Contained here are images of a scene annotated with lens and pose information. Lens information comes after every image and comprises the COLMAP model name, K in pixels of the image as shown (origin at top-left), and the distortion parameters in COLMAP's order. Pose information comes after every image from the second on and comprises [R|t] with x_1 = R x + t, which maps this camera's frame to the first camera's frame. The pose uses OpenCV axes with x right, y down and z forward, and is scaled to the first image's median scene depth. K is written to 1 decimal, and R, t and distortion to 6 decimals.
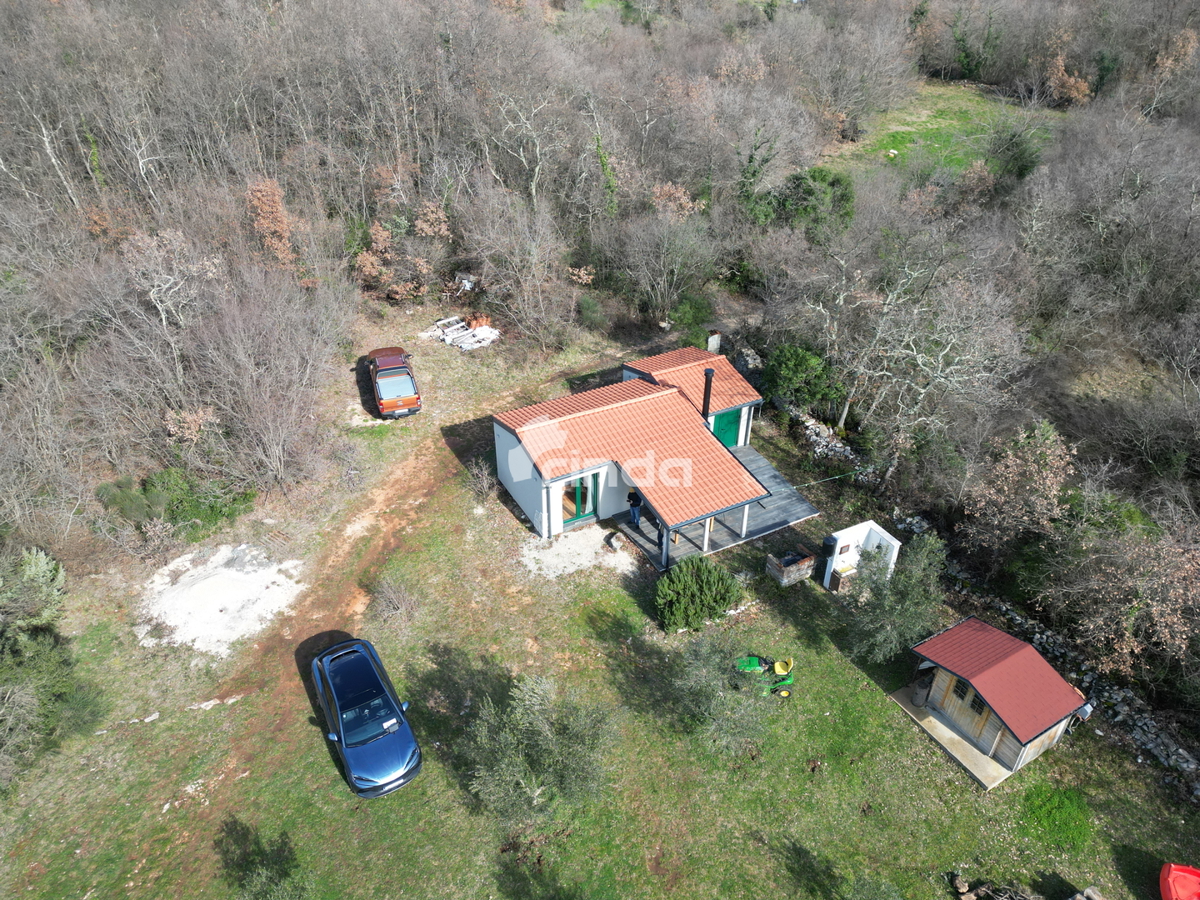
lens RADIAL K [[838.3, 0, 594.0], [0, 838.3, 448.1], [0, 0, 1]] dist [0.037929, -0.023253]
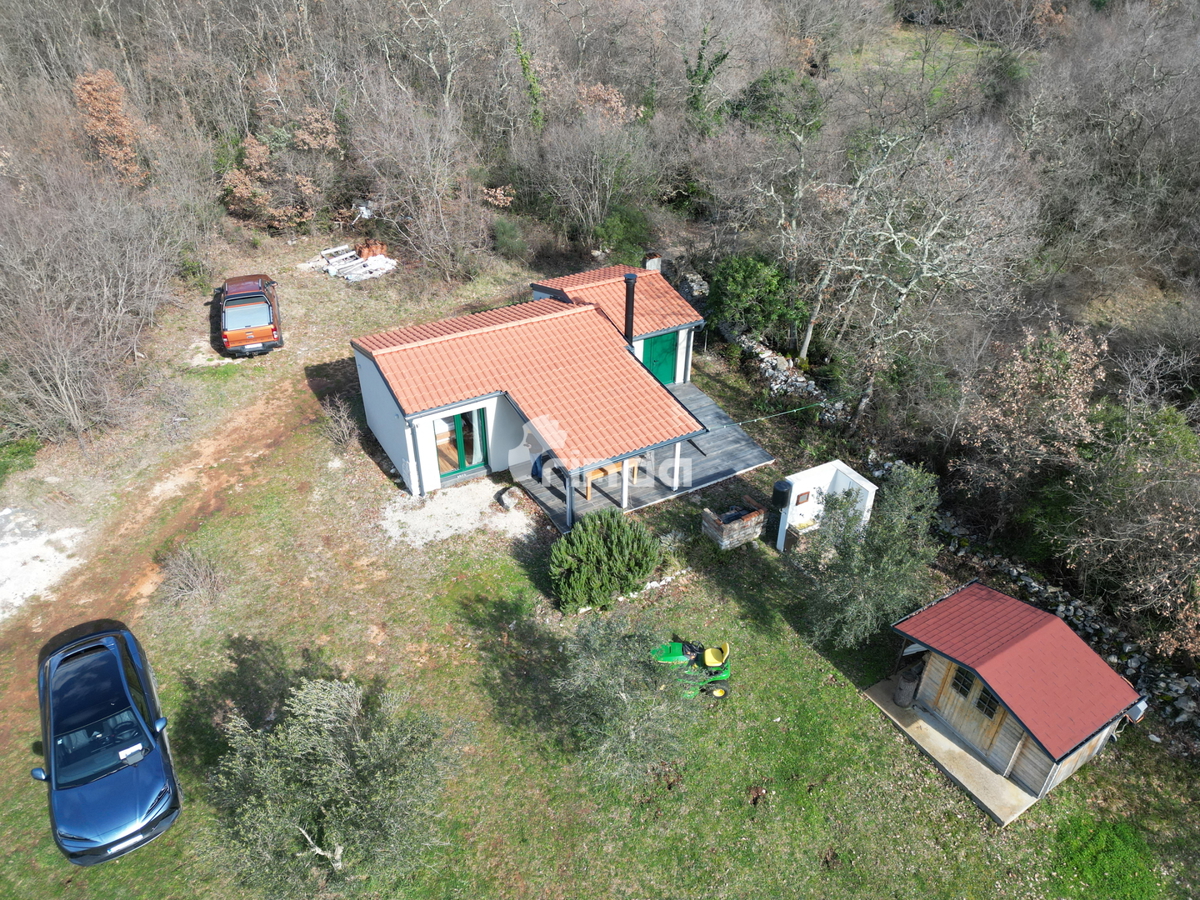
lens RADIAL K [[838.3, 0, 598.0], [0, 838.3, 449.0], [0, 0, 1]] dist [0.037929, -0.023253]
pose [[0.999626, -0.013991, 0.023511, 0.092452], [0.013931, 0.999899, 0.002722, 0.067803], [-0.023547, -0.002393, 0.999720, 0.241332]]
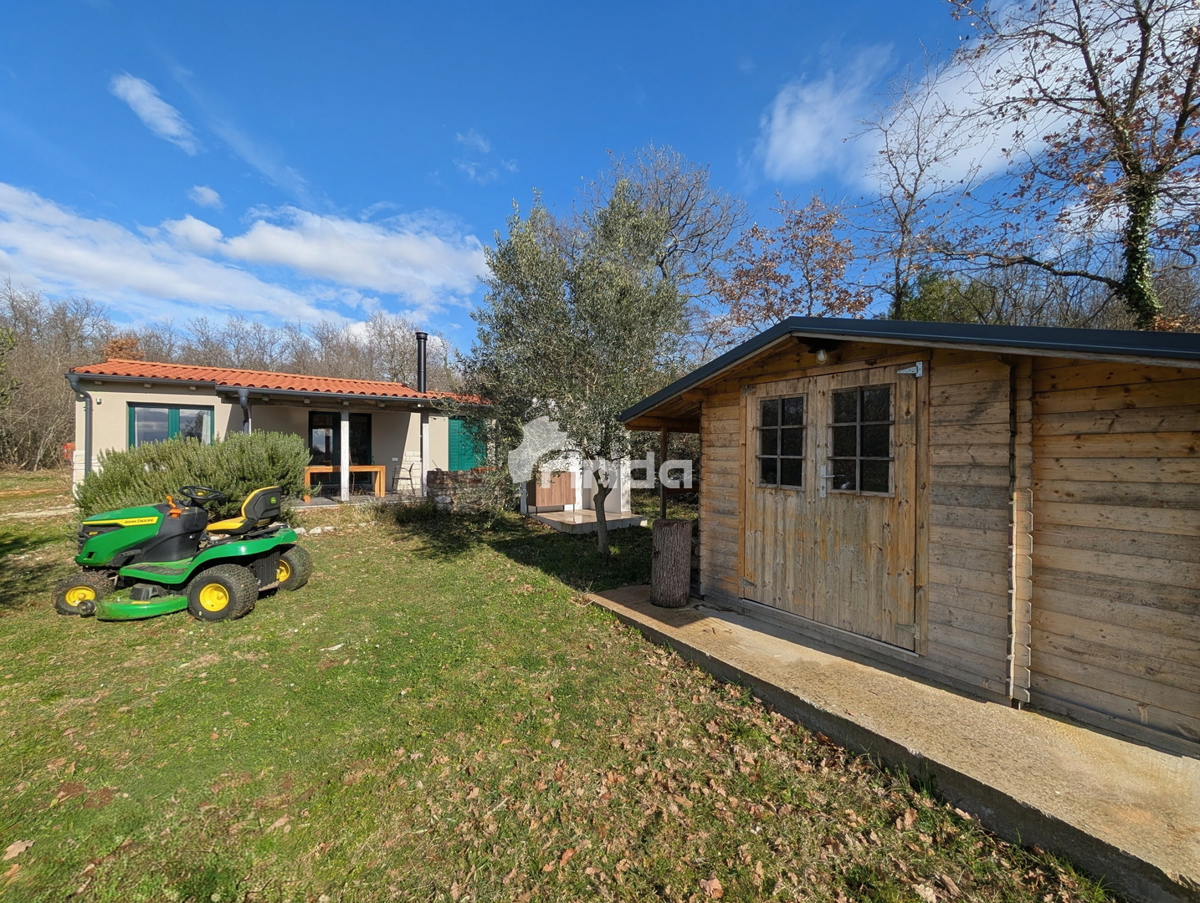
lens RADIAL K [[458.2, 0, 604.5], [0, 458.2, 450.9], [0, 0, 1]] dist [0.000821, 0.000115]
pose [[0.994623, -0.014565, 0.102532, 0.289871], [0.068626, 0.834176, -0.547212, 0.290948], [-0.077559, 0.551306, 0.830690, 0.705587]]
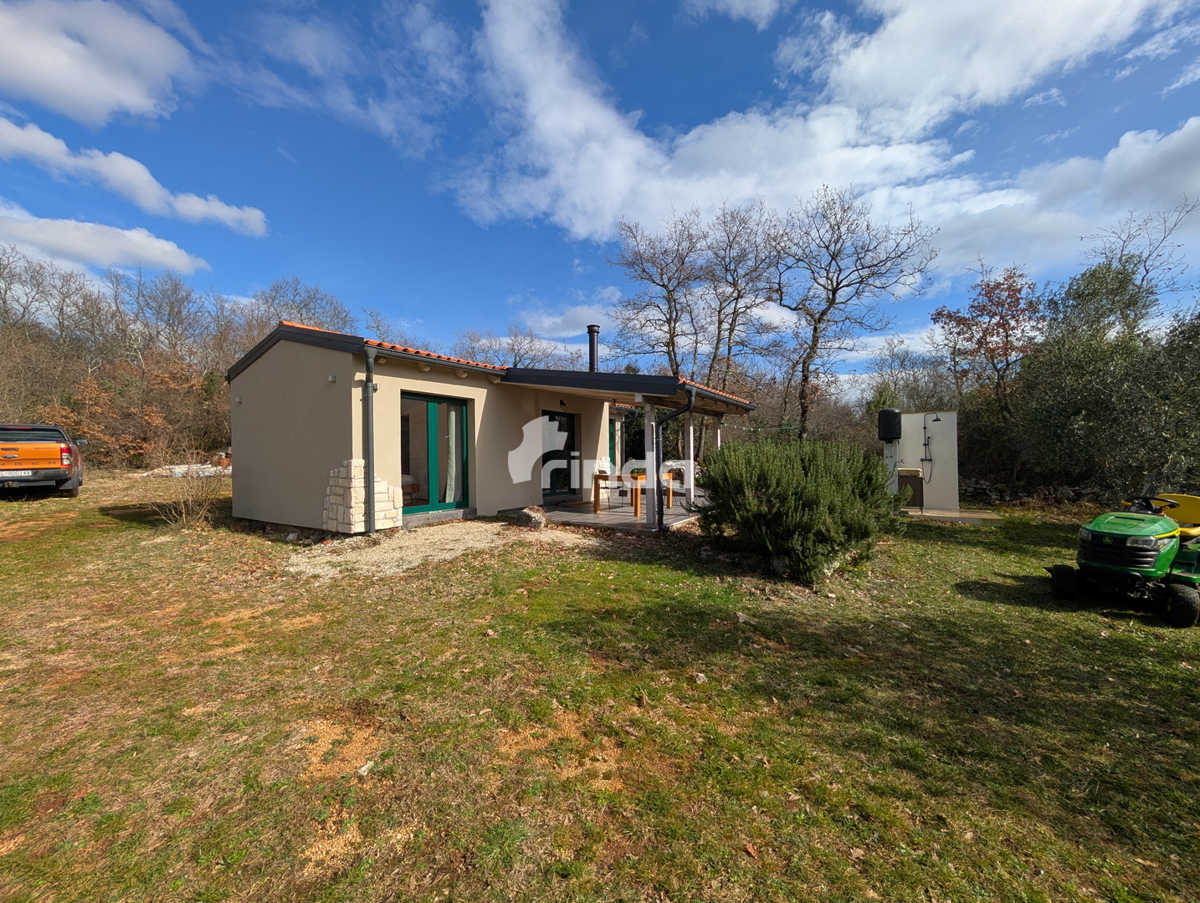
lens RADIAL K [[458.2, 0, 606.9], [0, 458.2, 455.9], [0, 0, 1]] dist [0.000821, 0.000115]
pose [[0.871930, -0.018339, 0.489286, -0.063431], [0.278685, 0.840229, -0.465135, 0.219616], [-0.402582, 0.541922, 0.737732, 0.794968]]
